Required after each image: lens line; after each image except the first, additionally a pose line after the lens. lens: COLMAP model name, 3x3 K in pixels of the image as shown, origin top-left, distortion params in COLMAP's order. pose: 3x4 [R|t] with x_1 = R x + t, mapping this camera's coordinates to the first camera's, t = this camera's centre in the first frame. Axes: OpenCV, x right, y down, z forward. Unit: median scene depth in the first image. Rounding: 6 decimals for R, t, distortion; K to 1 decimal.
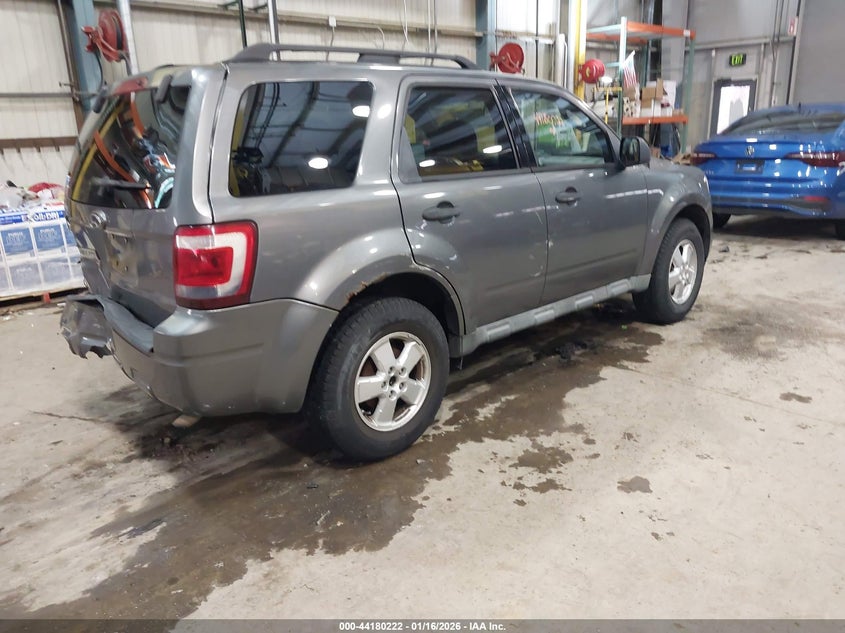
lens RADIAL K [[665.5, 0, 424.6], [0, 665.5, 311.4], [0, 0, 1]] dist [0.008184, -0.012356]
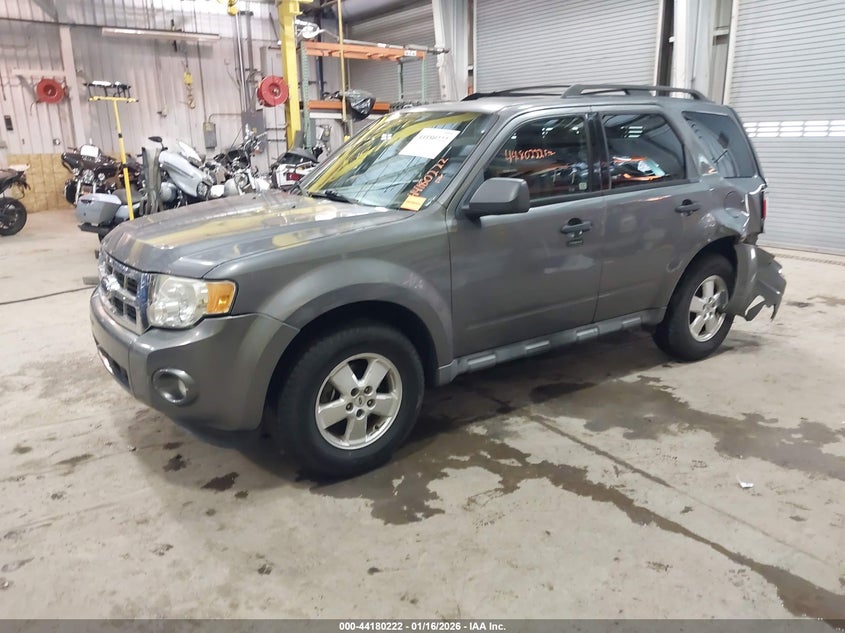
lens RADIAL K [[665.5, 0, 422.9], [0, 665.5, 318.9], [0, 0, 1]] dist [0.008184, -0.012356]
pose [[-0.987740, 0.000579, 0.156108, -0.039608], [0.081119, 0.856290, 0.510085, -0.675715], [-0.133379, 0.516495, -0.845839, 2.341542]]
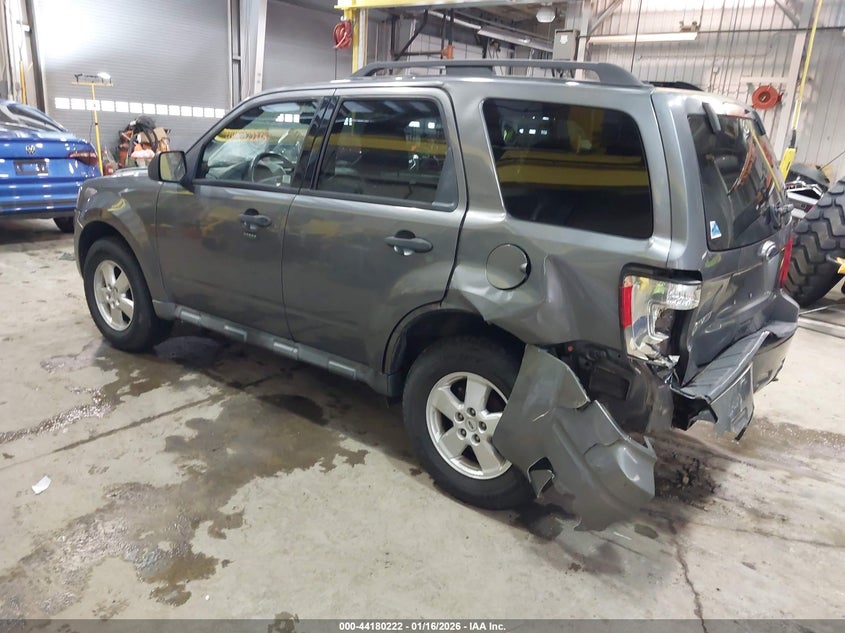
lens RADIAL K [[665.5, 0, 418.9], [0, 665.5, 316.2], [0, 0, 1]] dist [0.008184, -0.012356]
pose [[-0.154634, -0.250323, 0.955734, -1.075932], [0.218997, 0.934620, 0.280225, -0.342307], [-0.963394, 0.252635, -0.089704, 1.272328]]
